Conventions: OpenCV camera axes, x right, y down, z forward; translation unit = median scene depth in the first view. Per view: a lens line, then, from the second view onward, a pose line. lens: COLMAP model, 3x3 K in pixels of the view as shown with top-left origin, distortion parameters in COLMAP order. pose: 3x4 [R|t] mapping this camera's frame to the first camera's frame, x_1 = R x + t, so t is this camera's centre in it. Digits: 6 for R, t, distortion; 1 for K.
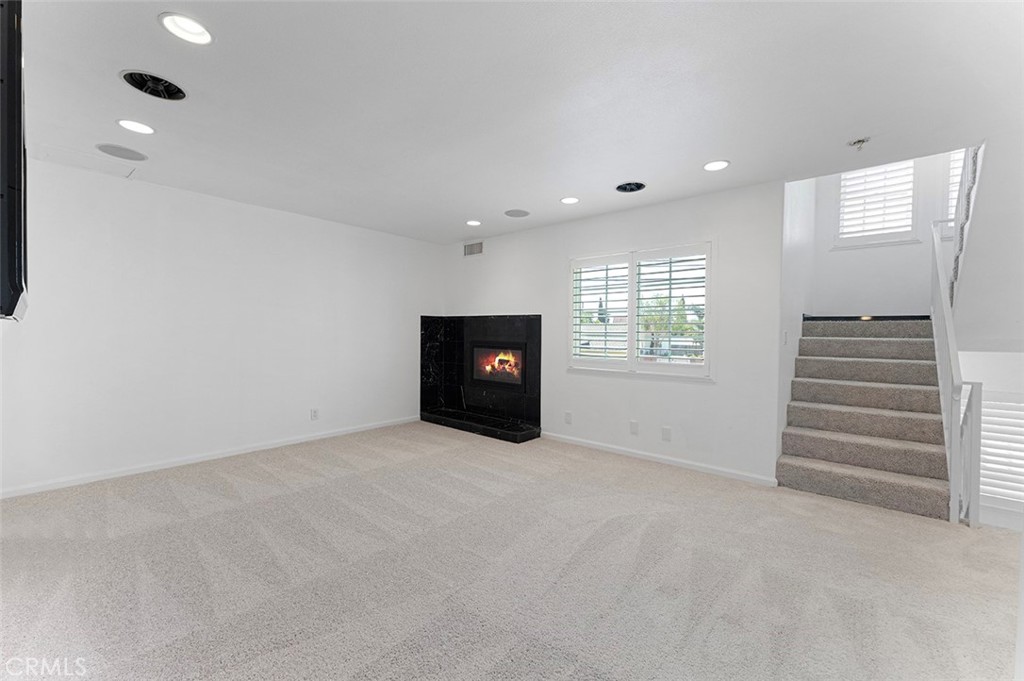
lens RADIAL K [[407.2, 0, 512.9], [0, 407.2, 338.4], [0, 0, 1]] dist [0.002842, 0.000121]
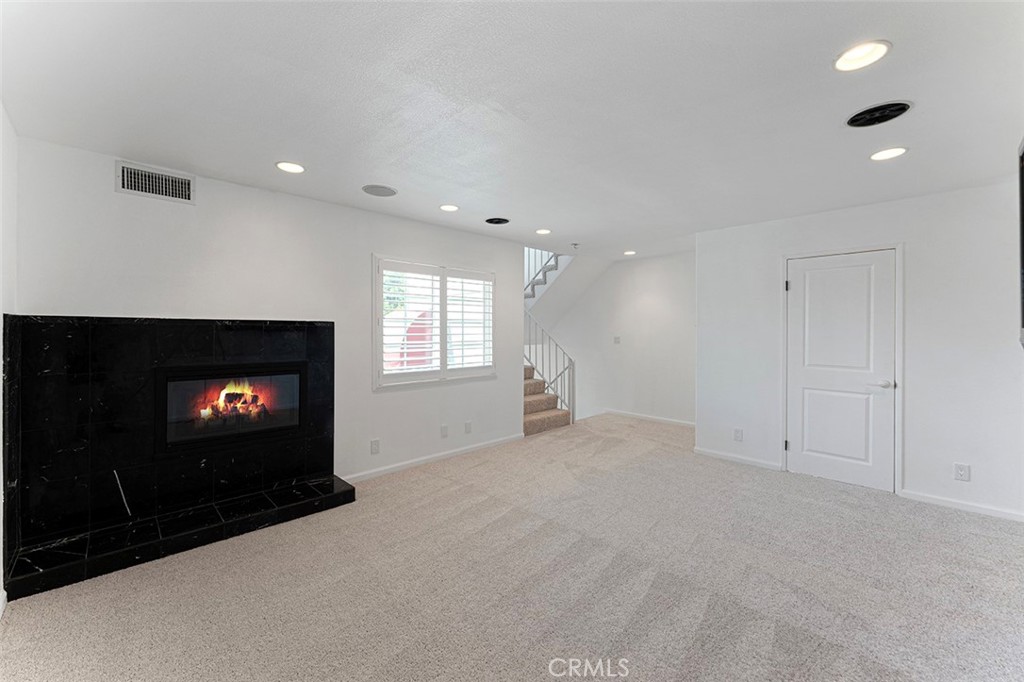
lens RADIAL K [[415.0, 0, 512.8], [0, 415.0, 334.6], [0, 0, 1]] dist [-0.003286, -0.000288]
pose [[0.095233, -0.008321, 0.995420, -0.599557], [0.022409, 0.999730, 0.006213, -0.029722], [-0.995203, 0.021715, 0.095394, 0.552691]]
